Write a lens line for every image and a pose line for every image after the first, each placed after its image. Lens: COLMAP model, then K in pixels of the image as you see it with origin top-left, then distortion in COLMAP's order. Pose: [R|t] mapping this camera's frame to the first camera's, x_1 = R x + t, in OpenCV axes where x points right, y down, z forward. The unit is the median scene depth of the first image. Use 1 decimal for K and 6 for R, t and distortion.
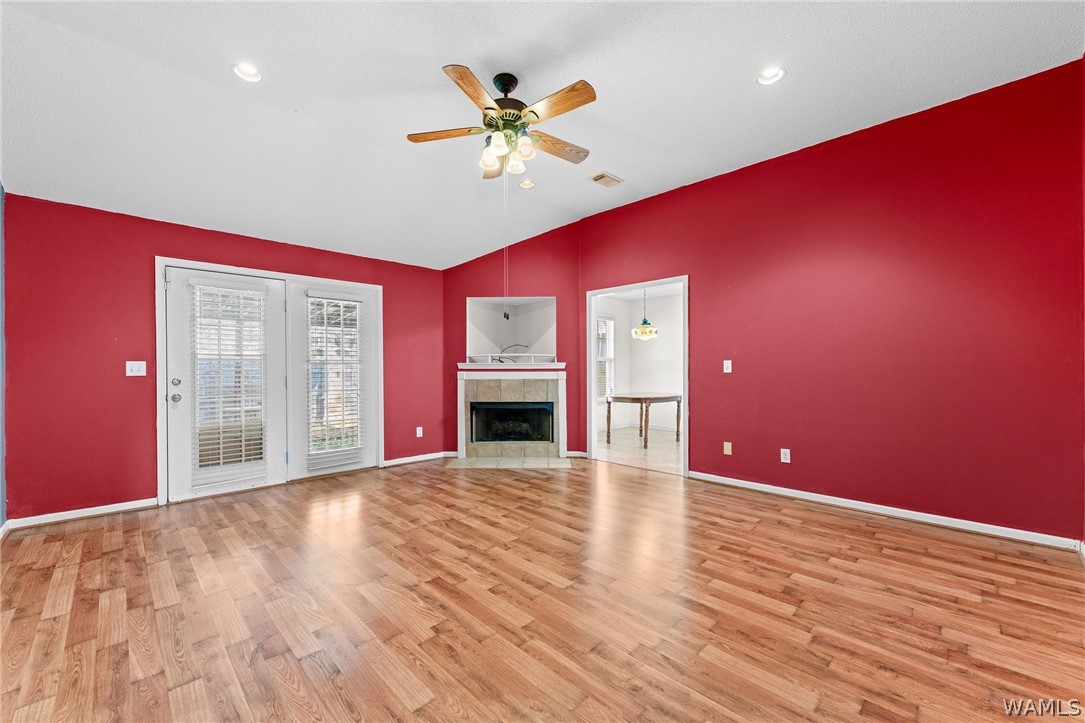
lens RADIAL K [[436.5, 0, 538.8], [0, 436.5, 371.2], [0, 0, 1]] dist [0.001433, 0.000321]
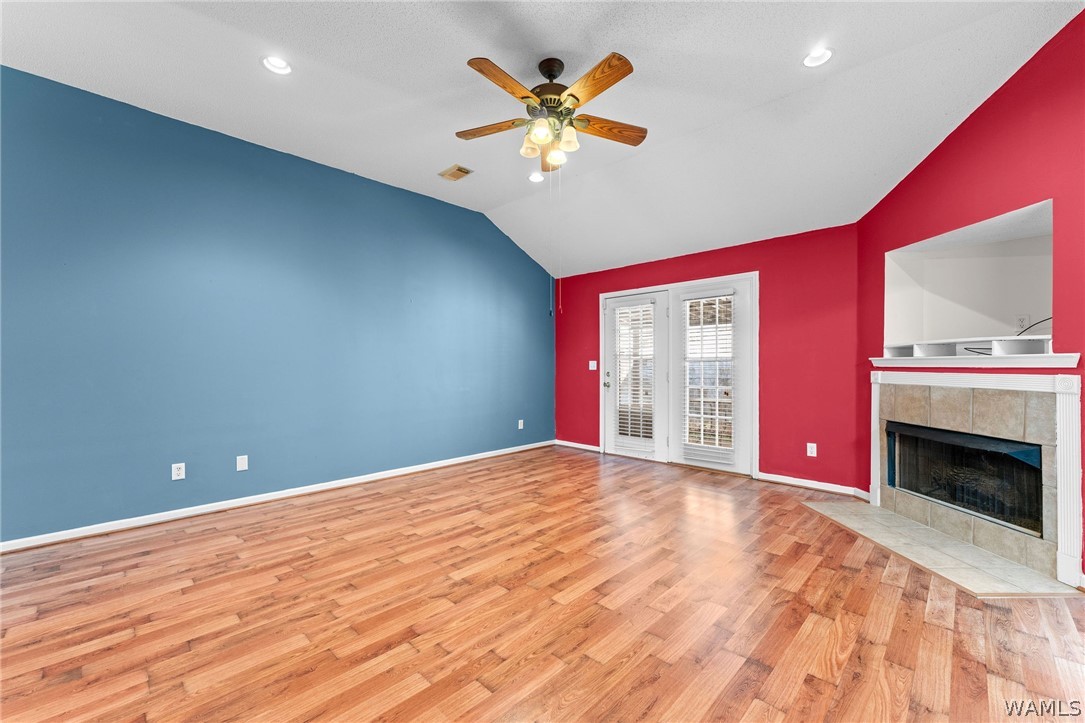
lens RADIAL K [[436.5, 0, 536.6], [0, 436.5, 364.9], [0, 0, 1]] dist [0.001433, 0.000321]
pose [[0.014462, 0.002709, -0.999892, 0.638143], [-0.006858, 0.999973, 0.002610, -0.008975], [0.999872, 0.006820, 0.014480, 0.685562]]
